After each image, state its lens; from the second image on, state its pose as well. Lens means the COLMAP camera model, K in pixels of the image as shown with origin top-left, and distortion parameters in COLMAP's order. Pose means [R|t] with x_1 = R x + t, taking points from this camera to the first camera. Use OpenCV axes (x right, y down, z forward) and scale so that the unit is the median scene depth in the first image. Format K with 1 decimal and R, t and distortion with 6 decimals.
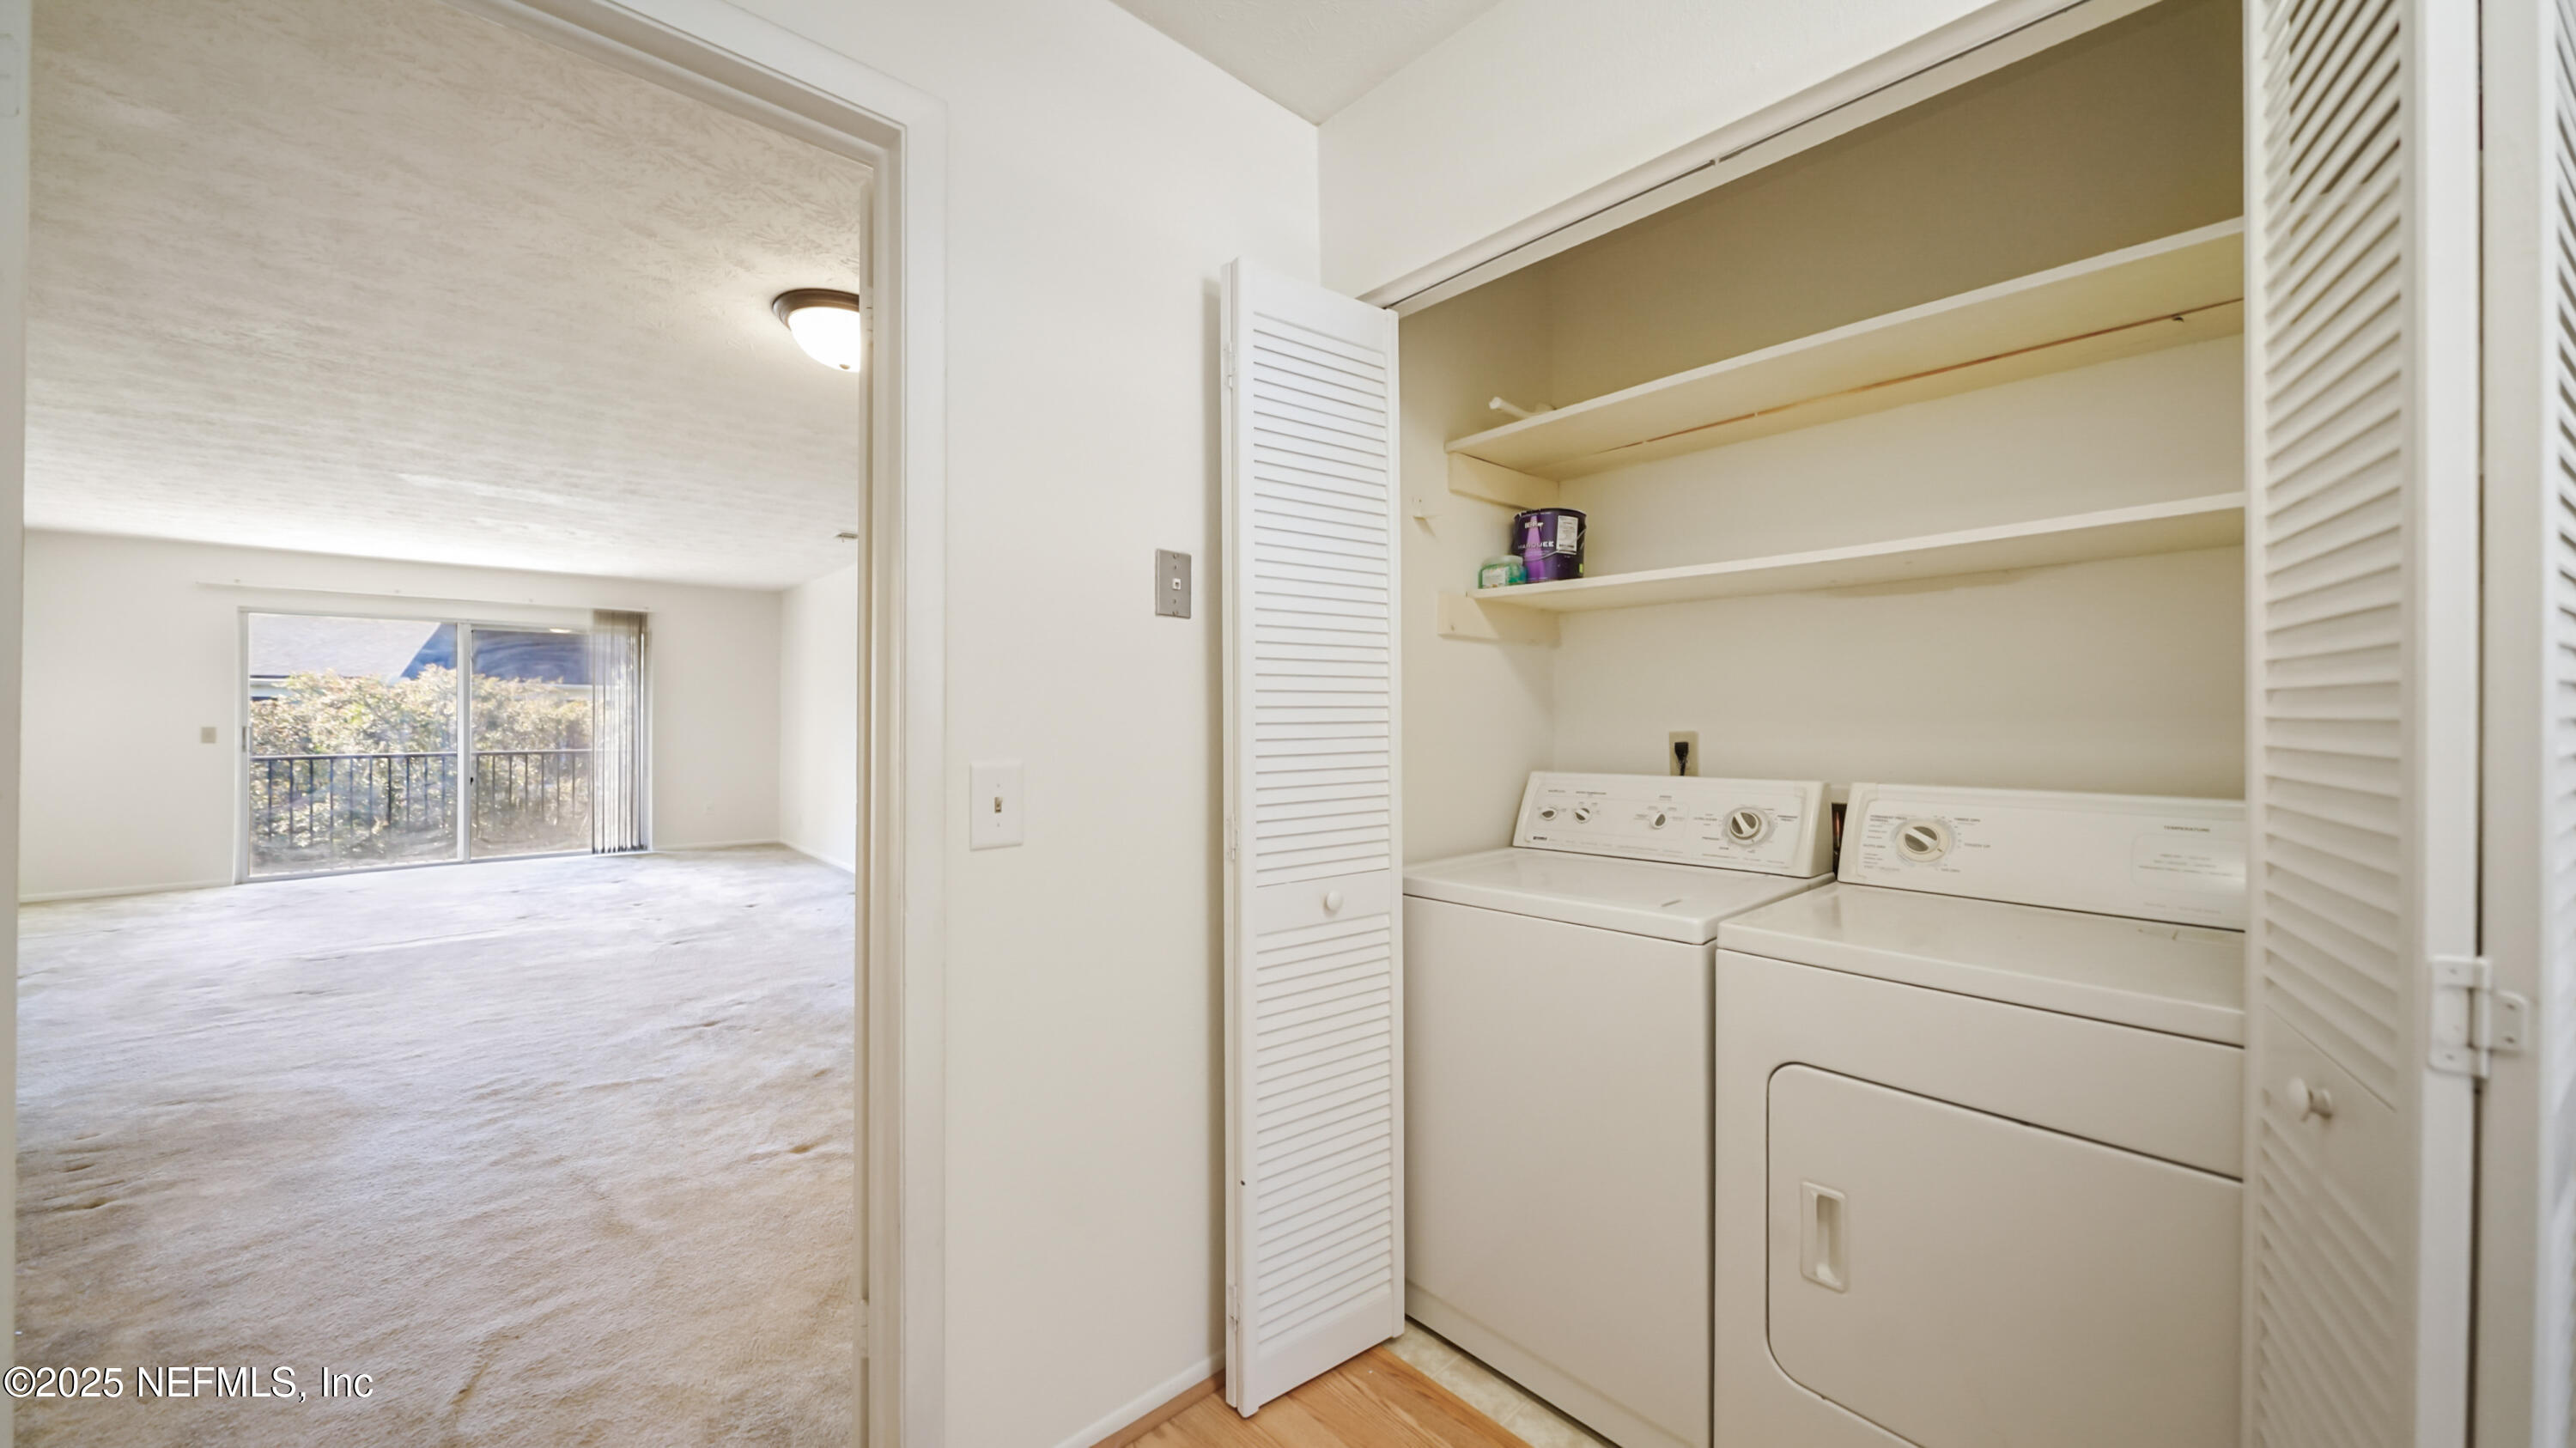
lens RADIAL K [[903.3, 0, 1283.3], [0, 903.3, 717.0], [0, 0, 1]] dist [0.000676, -0.000050]
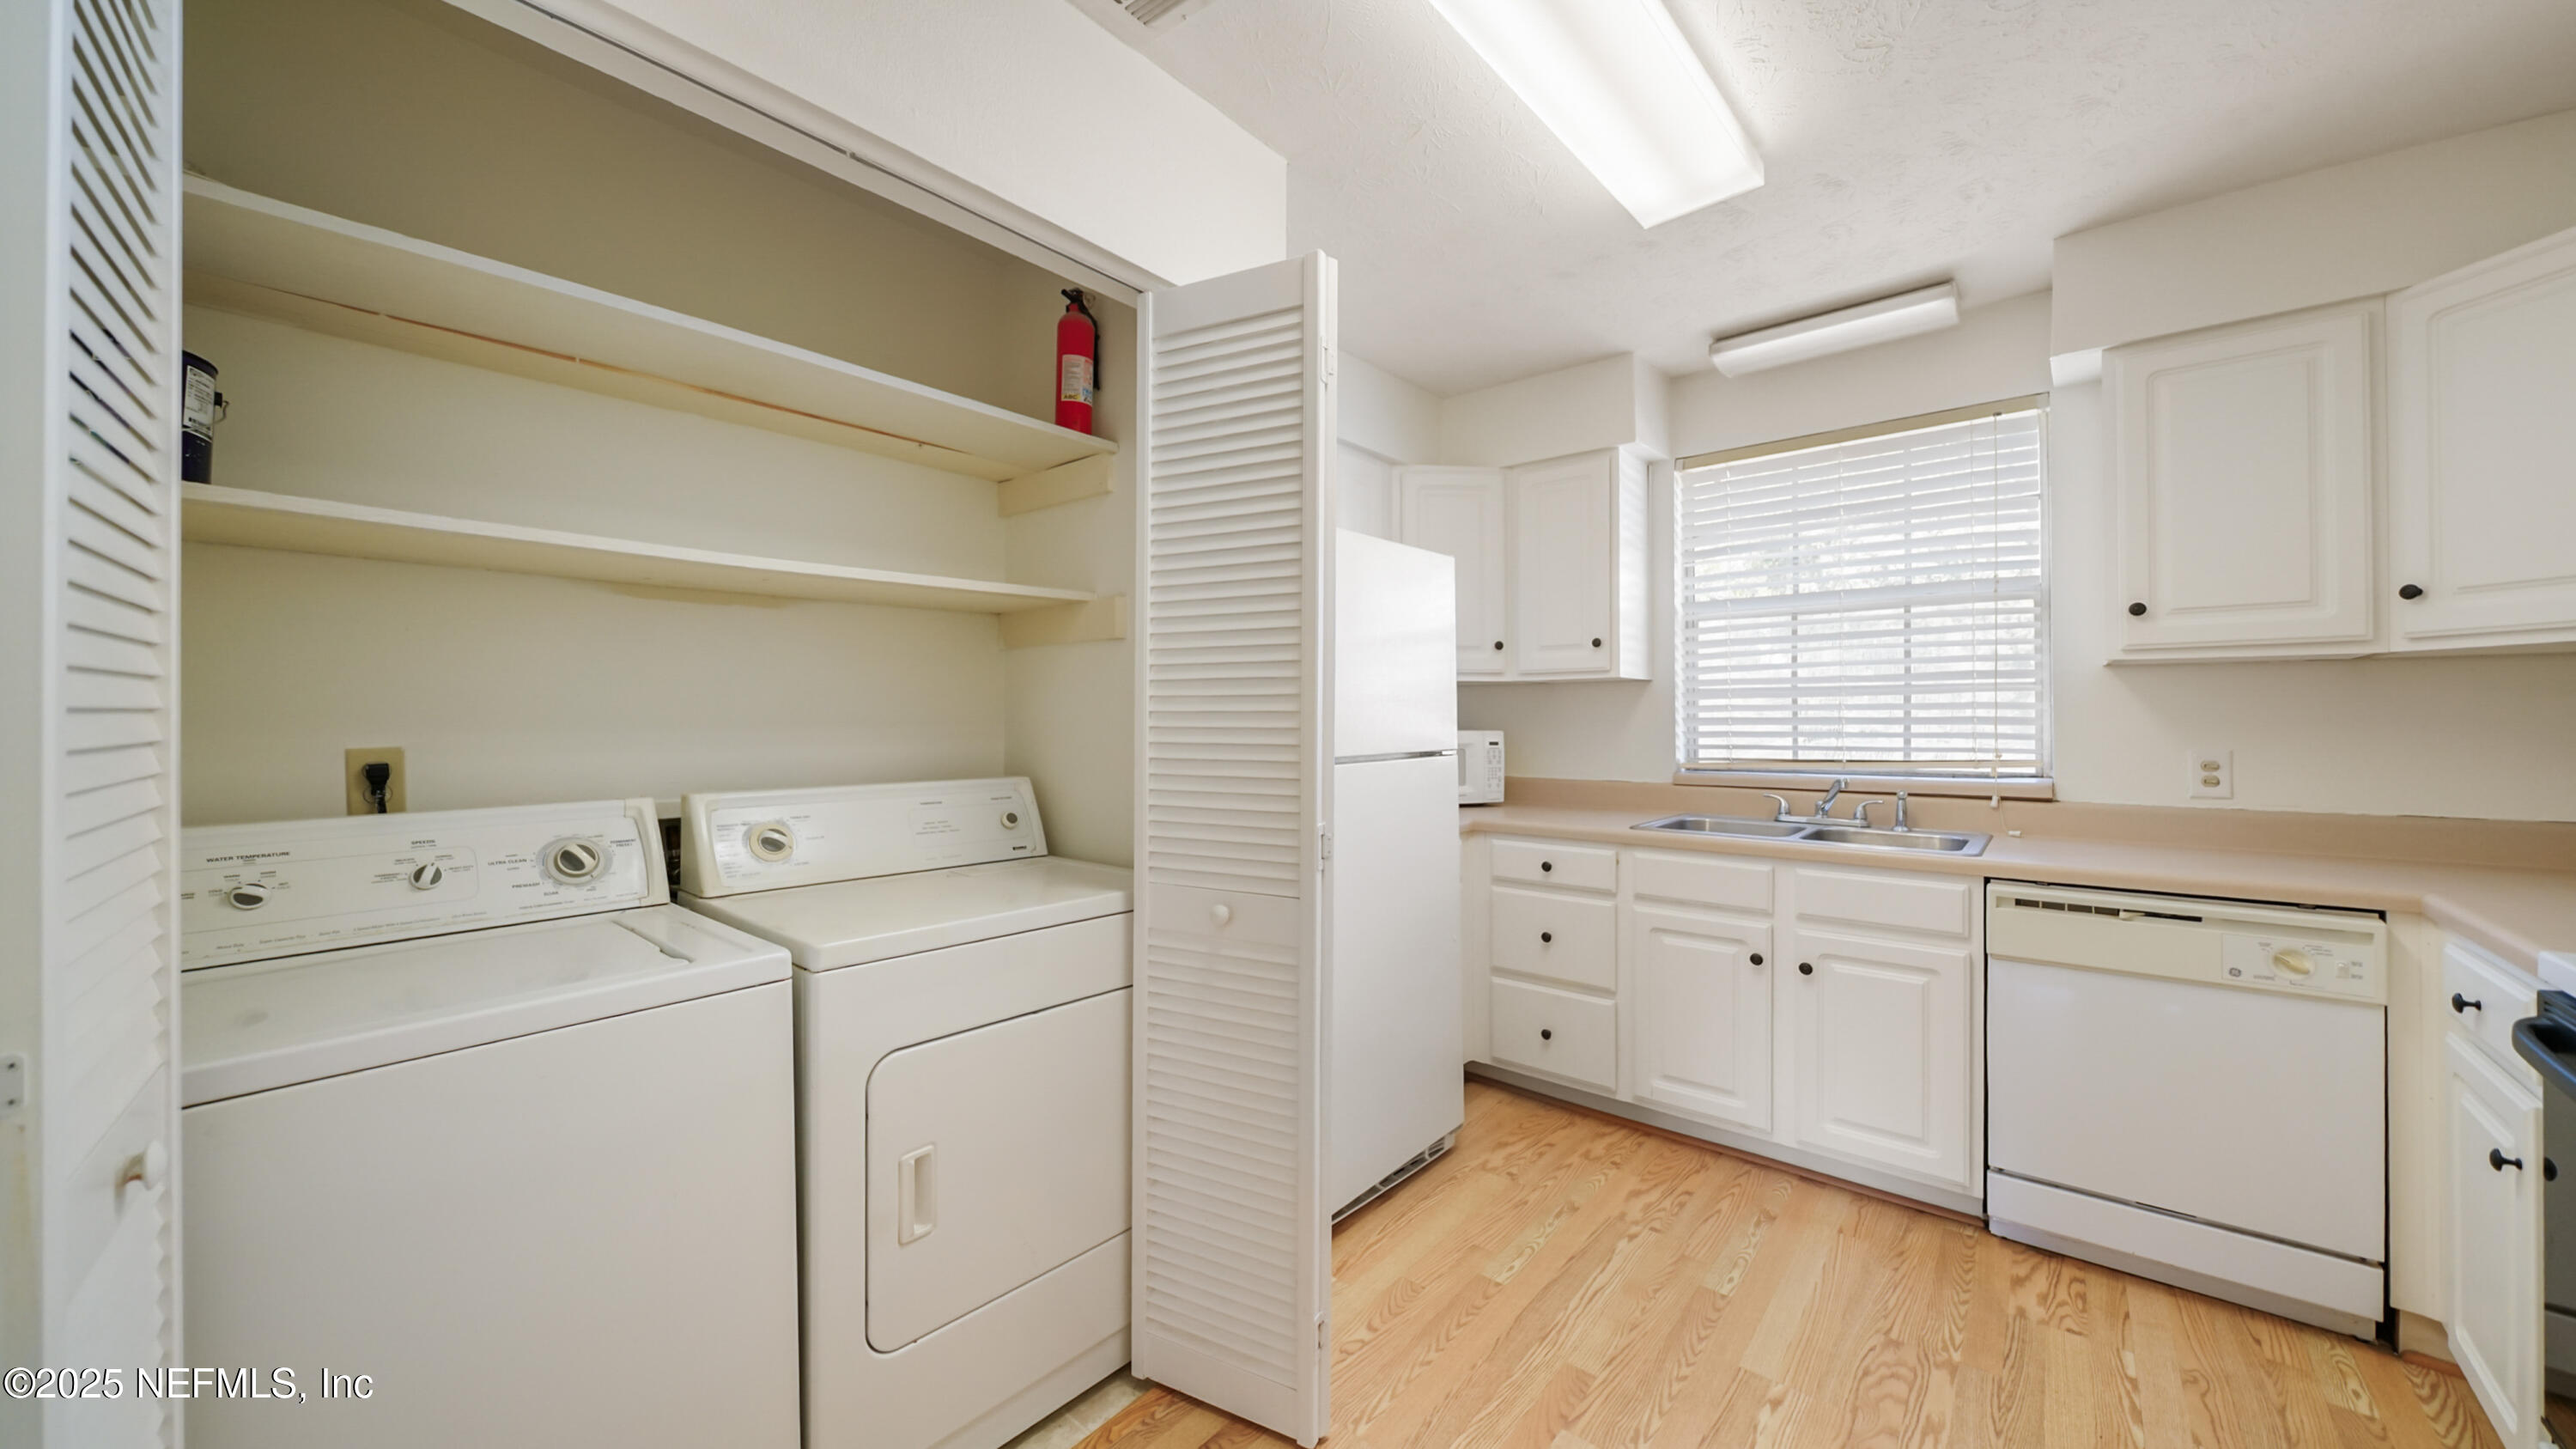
lens RADIAL K [[913.2, 0, 1285.1], [0, 913.2, 717.4], [0, 0, 1]] dist [0.000063, -0.000046]
pose [[-0.134500, 0.006533, 0.990892, -0.331758], [-0.000888, 0.999977, -0.006714, -0.002738], [-0.990913, -0.001783, -0.134492, 0.403153]]
